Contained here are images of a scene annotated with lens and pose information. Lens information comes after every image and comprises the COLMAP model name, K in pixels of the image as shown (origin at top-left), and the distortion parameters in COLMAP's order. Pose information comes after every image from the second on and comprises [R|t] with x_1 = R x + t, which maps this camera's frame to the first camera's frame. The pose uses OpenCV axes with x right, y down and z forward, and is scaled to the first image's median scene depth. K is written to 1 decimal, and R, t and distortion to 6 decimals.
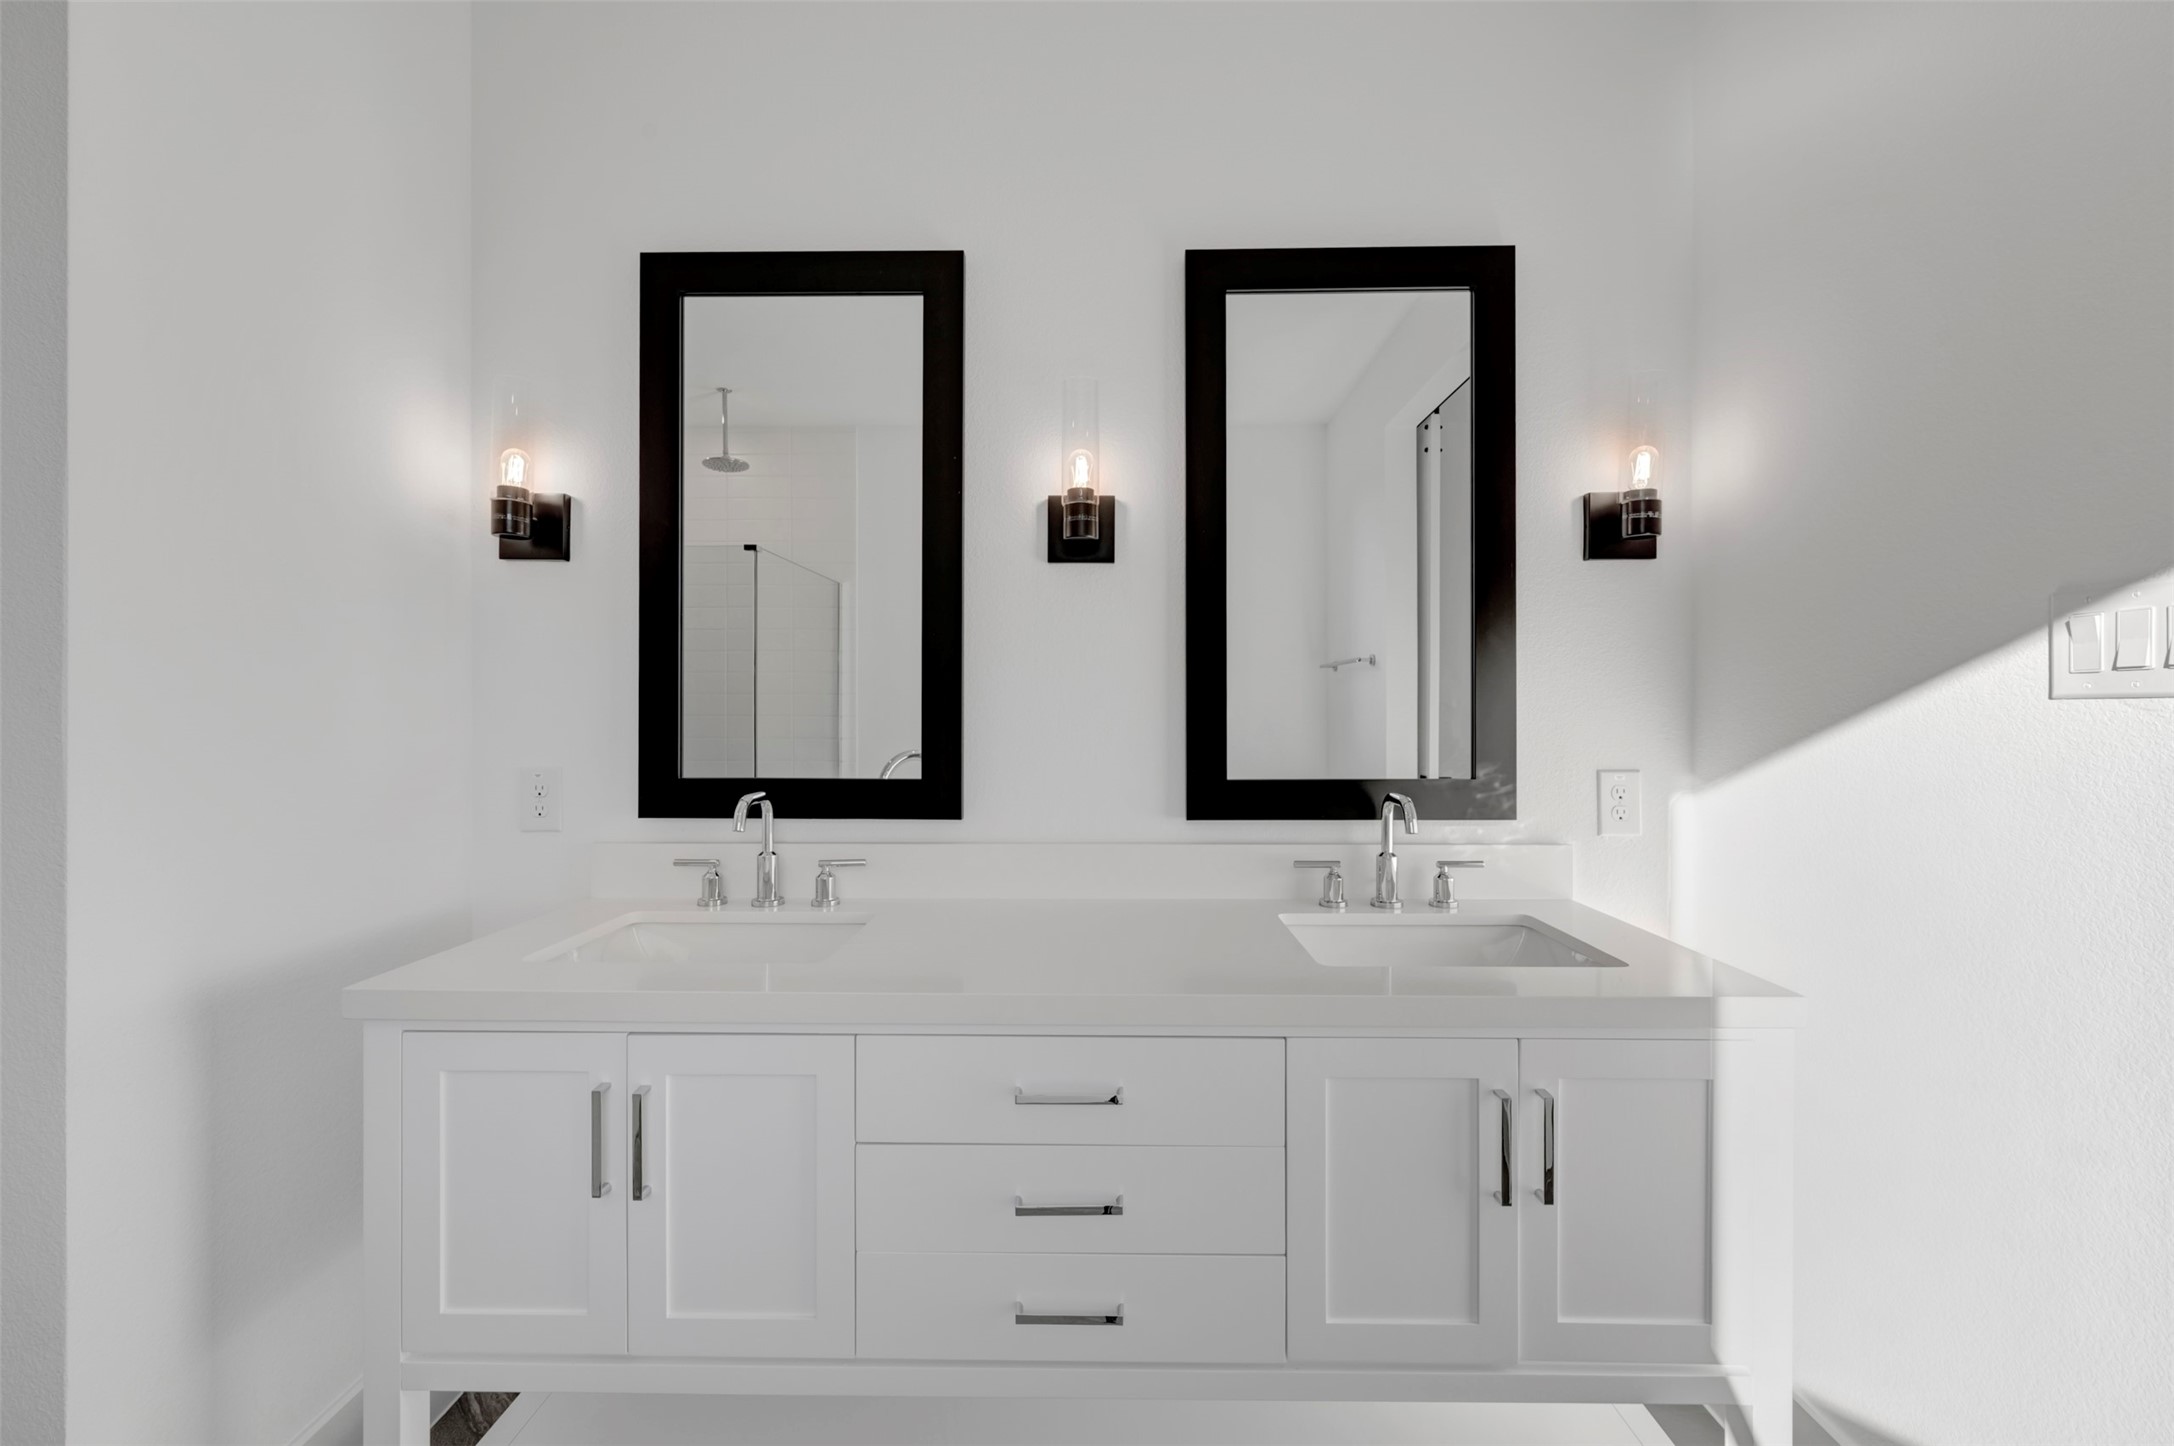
lens RADIAL K [[855.6, 0, 1108.0], [0, 855.6, 734.2], [0, 0, 1]] dist [0.002993, 0.000325]
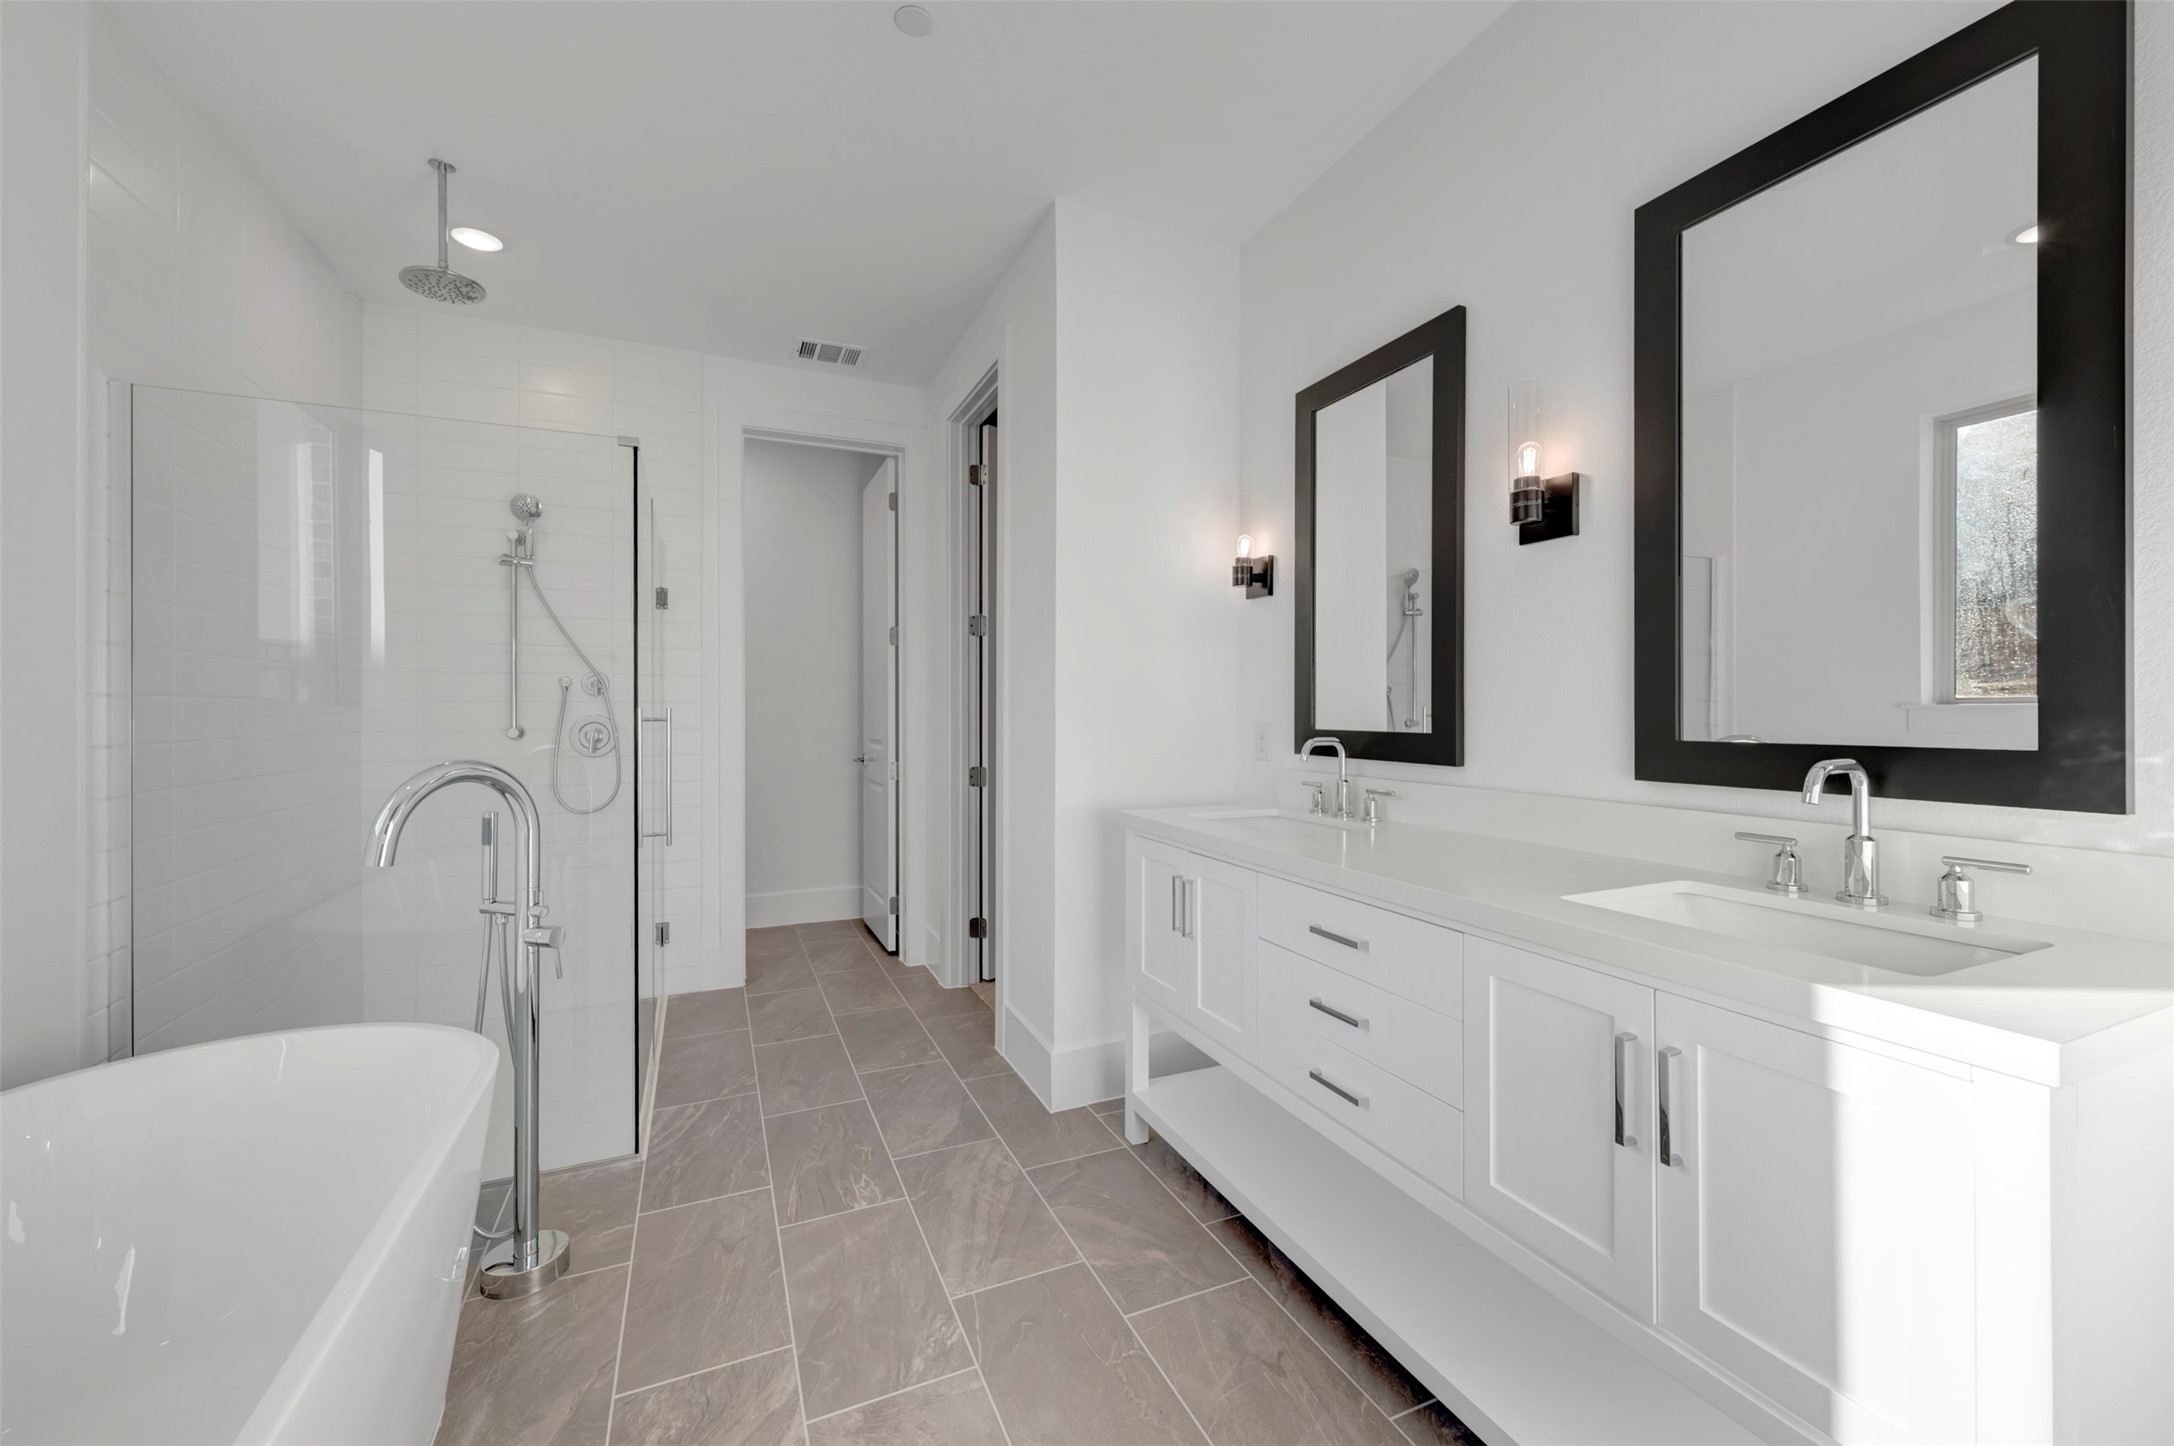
lens RADIAL K [[855.6, 0, 1089.7], [0, 855.6, 718.9], [0, 0, 1]] dist [0.002993, 0.000325]
pose [[0.407803, 0.012987, -0.912978, 0.734203], [0.013794, 0.999697, 0.020382, -0.000027], [0.912966, -0.020905, 0.407500, 0.001583]]
